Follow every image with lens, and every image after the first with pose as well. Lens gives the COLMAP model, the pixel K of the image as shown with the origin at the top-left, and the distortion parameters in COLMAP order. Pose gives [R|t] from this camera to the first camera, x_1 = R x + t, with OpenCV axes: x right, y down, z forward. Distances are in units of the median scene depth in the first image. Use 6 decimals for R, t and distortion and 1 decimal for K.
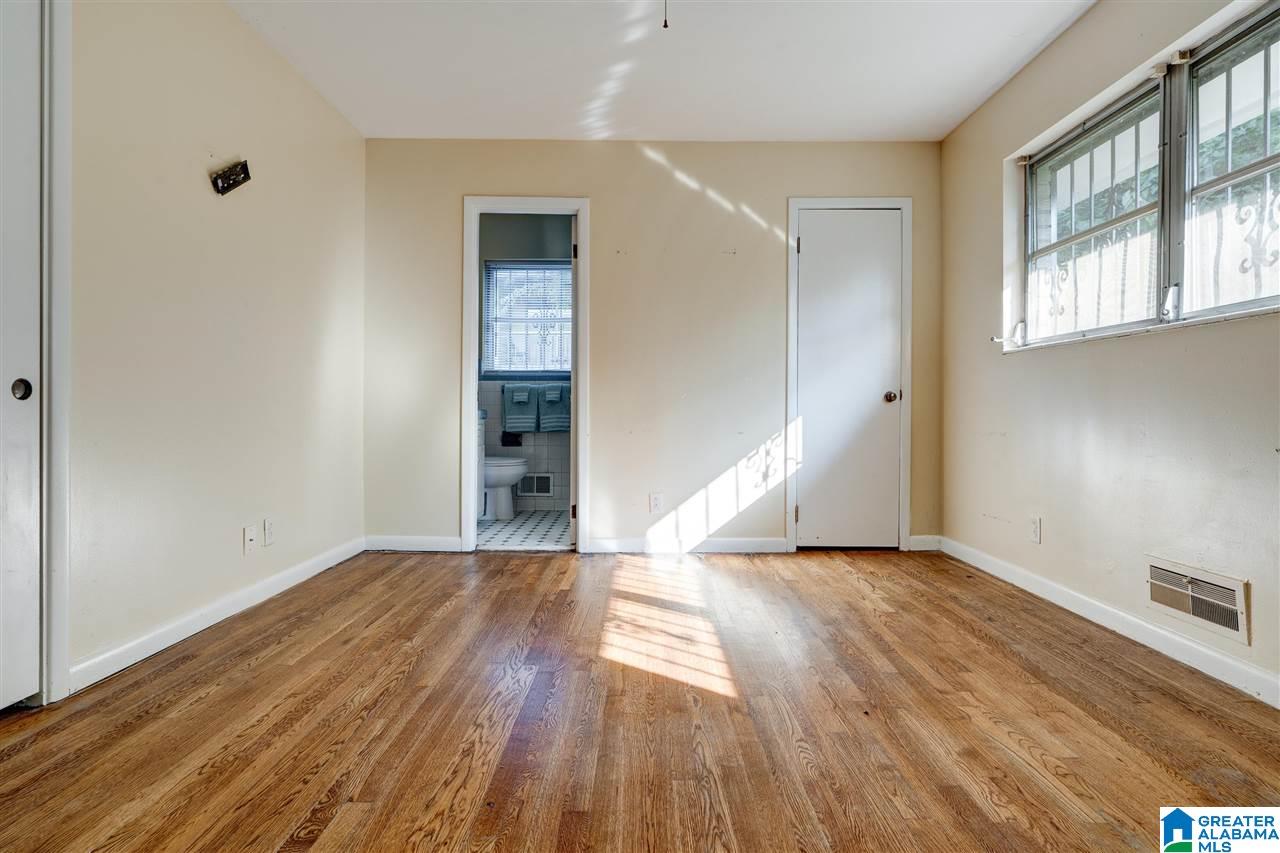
lens RADIAL K [[661.2, 0, 639.1], [0, 661.2, 404.0], [0, 0, 1]] dist [-0.001322, 0.000363]
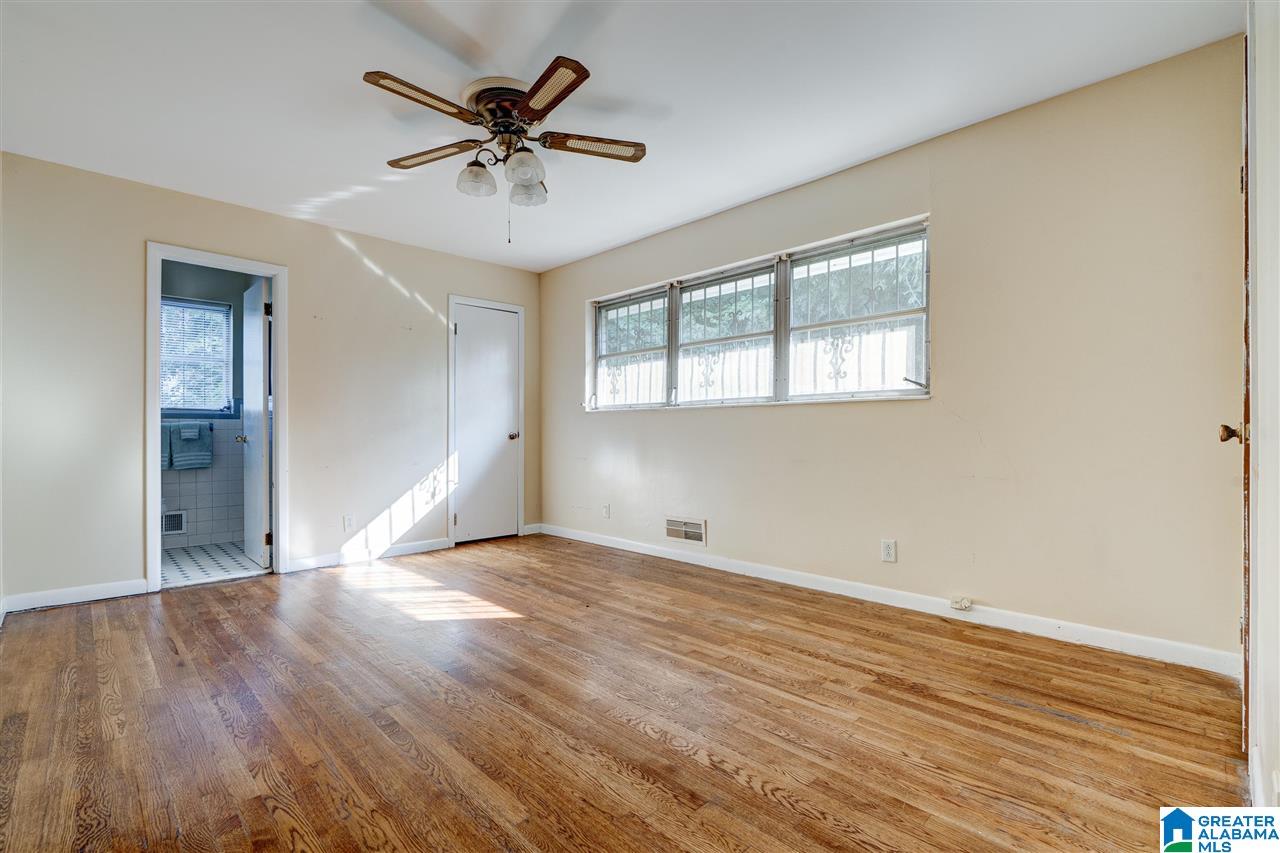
lens RADIAL K [[585.1, 0, 638.9], [0, 585.1, 435.6], [0, 0, 1]] dist [-0.009127, 0.001364]
pose [[0.713510, -0.008819, 0.700589, -0.418618], [-0.001677, 0.999896, 0.014295, -0.037339], [-0.700643, -0.011374, 0.713421, -0.191330]]
